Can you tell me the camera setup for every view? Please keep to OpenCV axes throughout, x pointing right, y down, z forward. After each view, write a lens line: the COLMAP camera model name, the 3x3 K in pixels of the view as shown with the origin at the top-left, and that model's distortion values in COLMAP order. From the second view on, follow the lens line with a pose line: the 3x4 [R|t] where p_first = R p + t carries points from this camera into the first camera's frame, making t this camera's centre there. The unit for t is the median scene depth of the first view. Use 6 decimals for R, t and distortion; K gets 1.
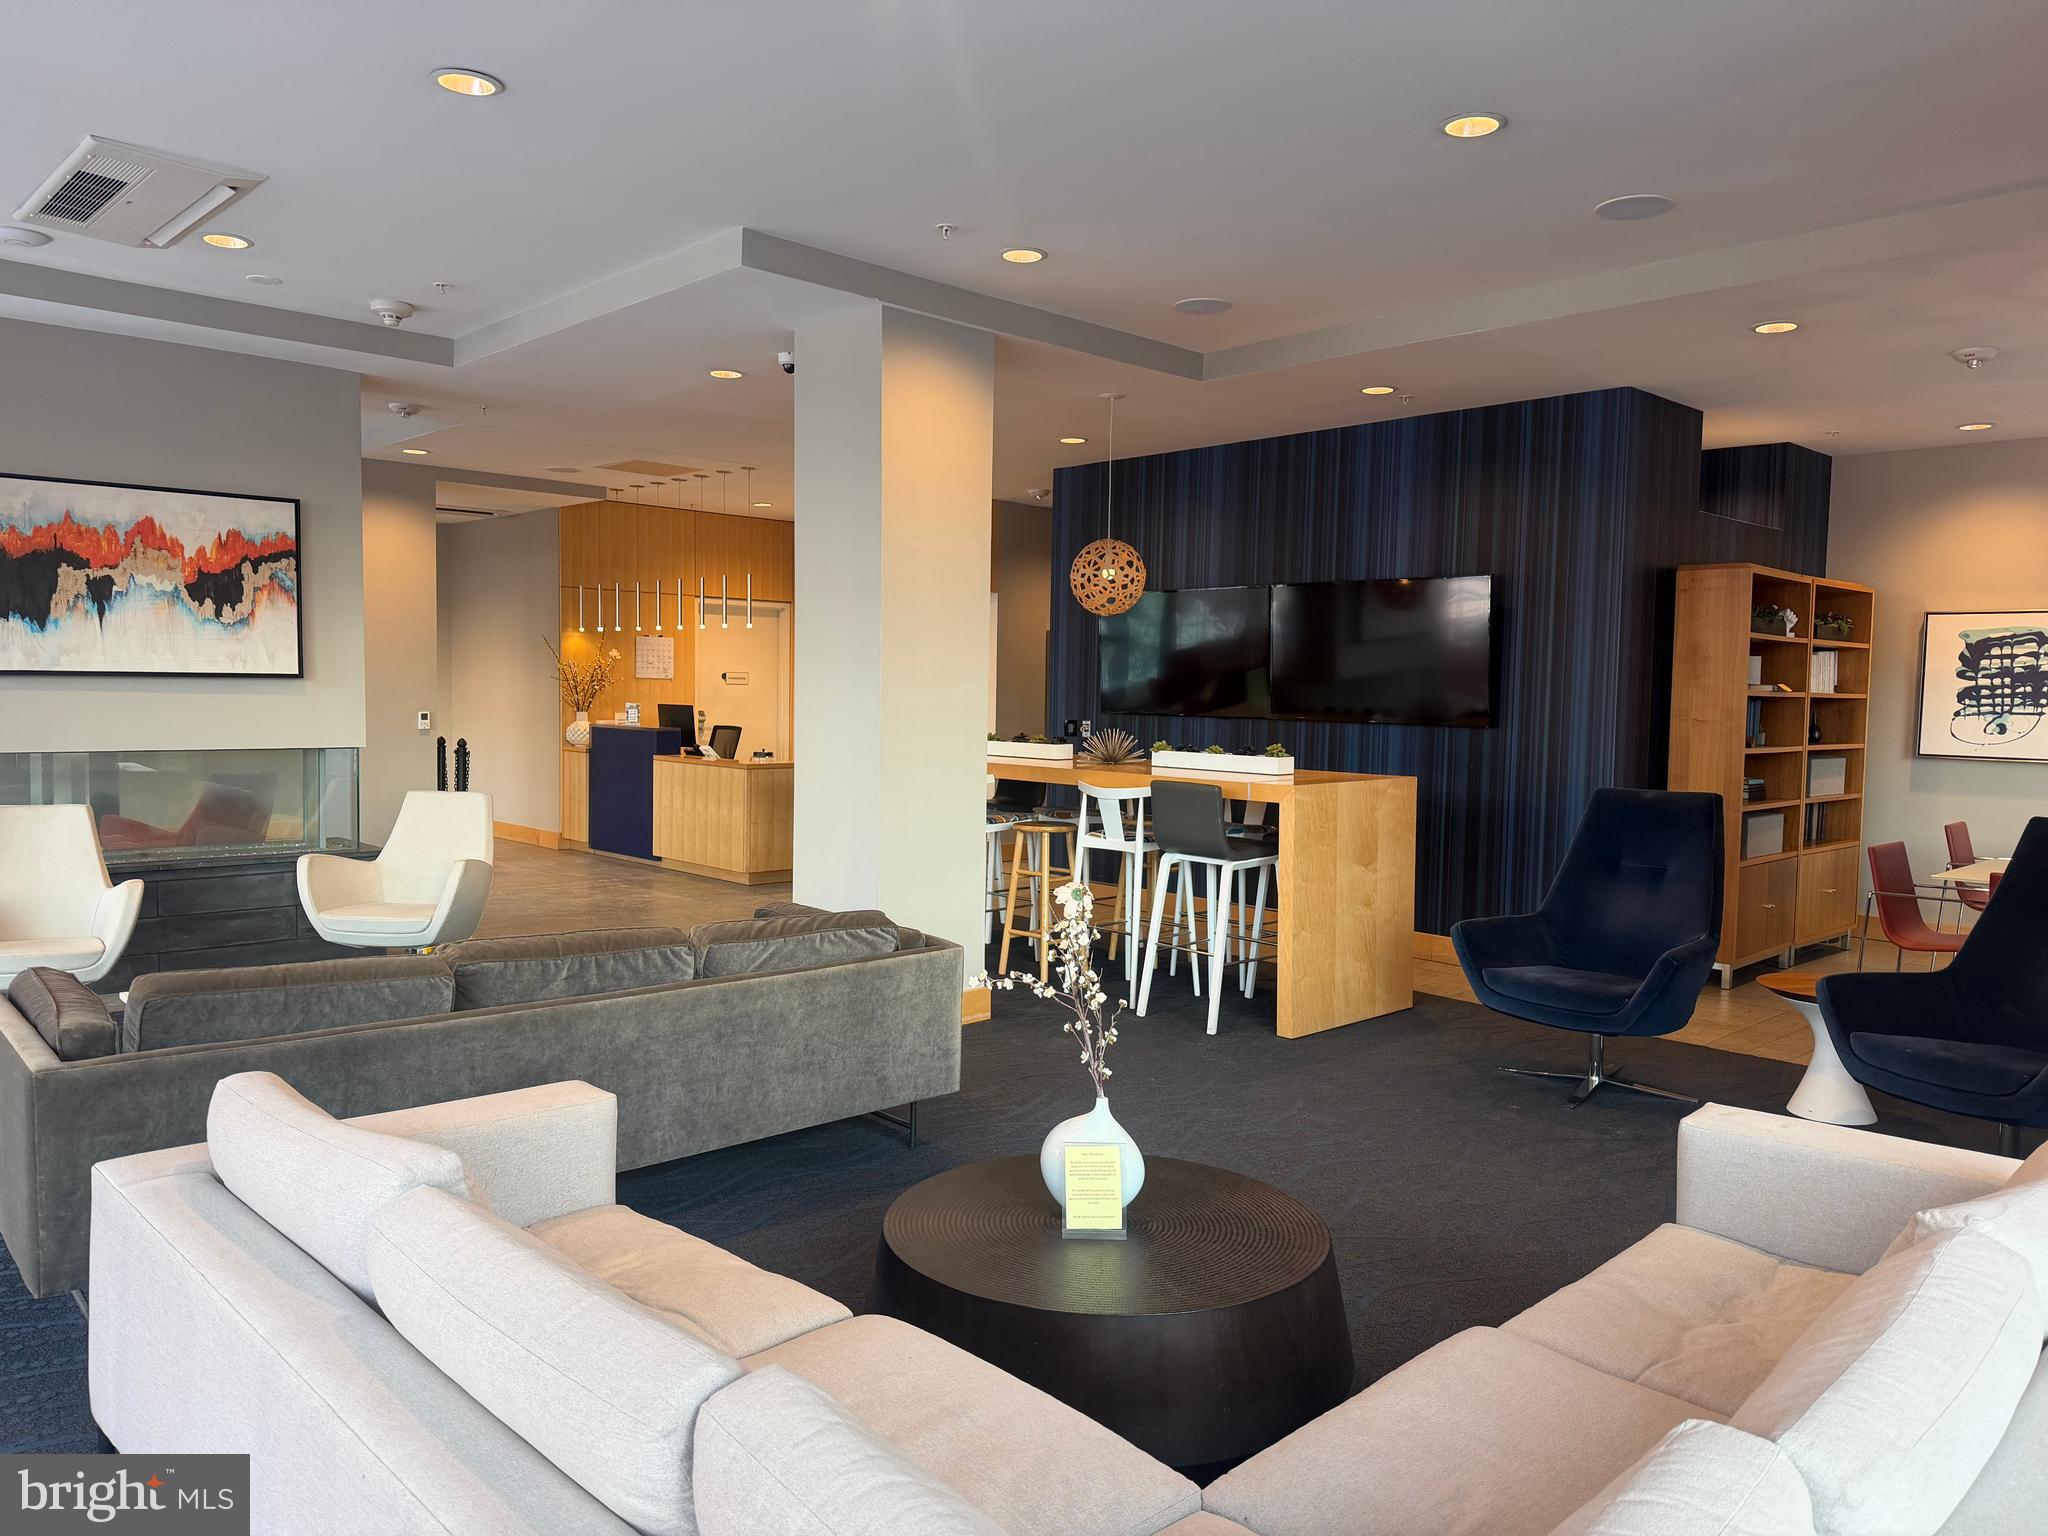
lens RADIAL K [[1437.1, 0, 1016.8], [0, 1437.1, 761.6], [0, 0, 1]] dist [0.035822, -0.046516]
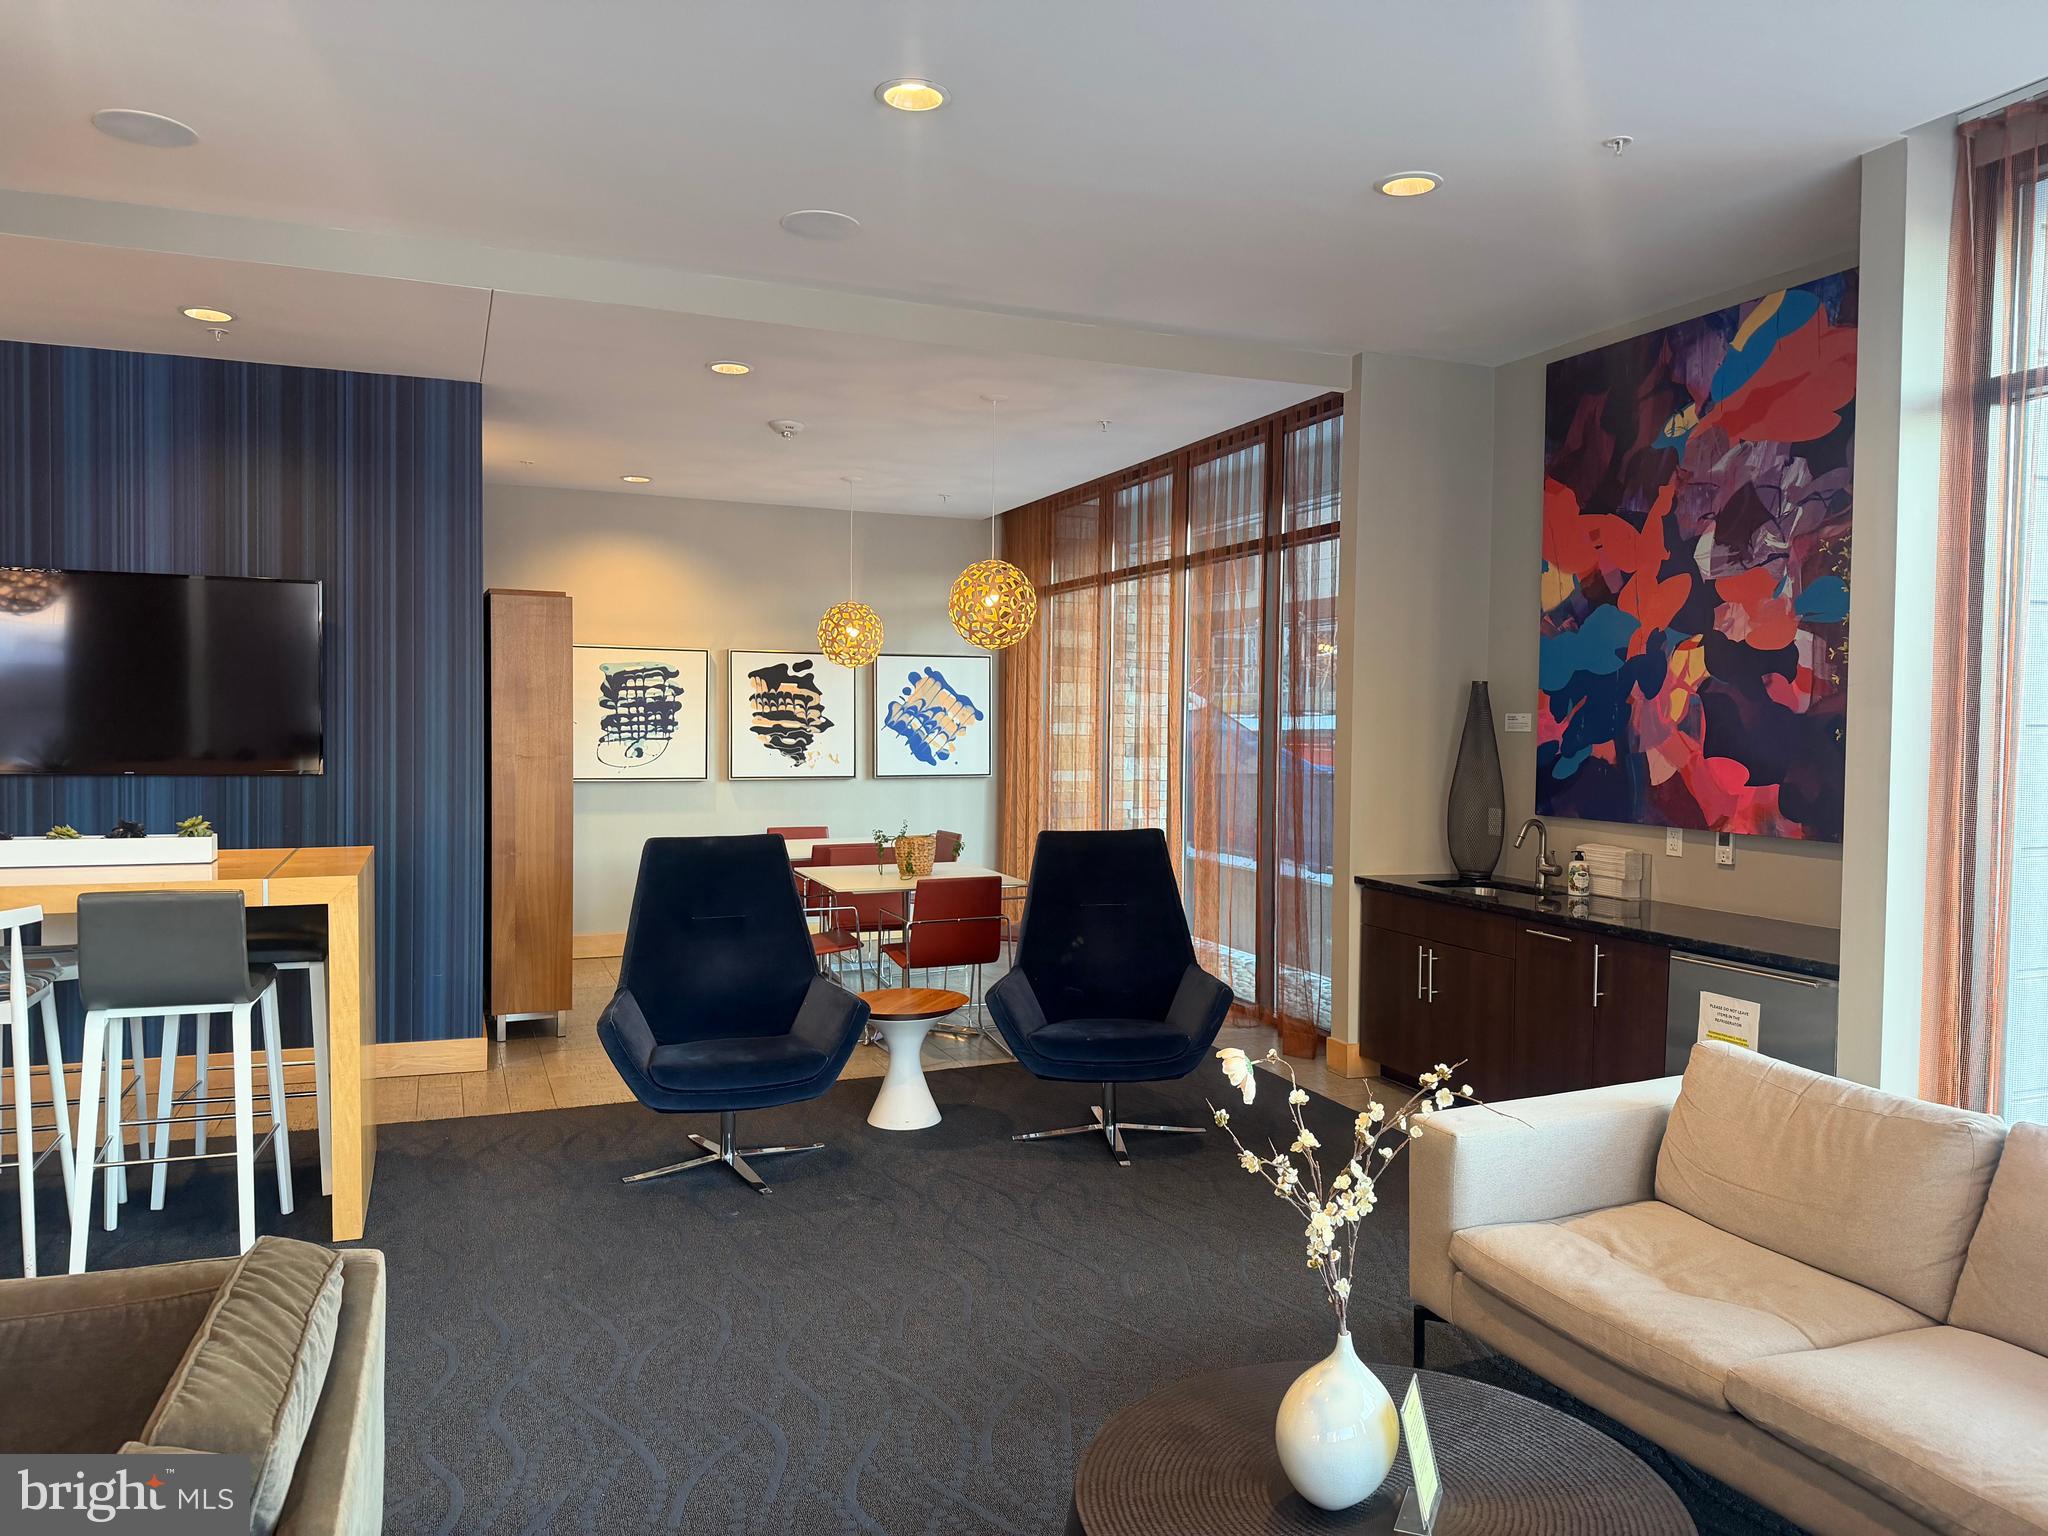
lens RADIAL K [[1437.1, 0, 1017.4], [0, 1437.1, 748.9], [0, 0, 1]] dist [0.035822, -0.046516]
pose [[0.353440, -0.031752, 0.934918, -0.256496], [0.045687, 0.998817, 0.016650, -0.030733], [-0.934341, 0.036828, 0.354473, 0.333404]]
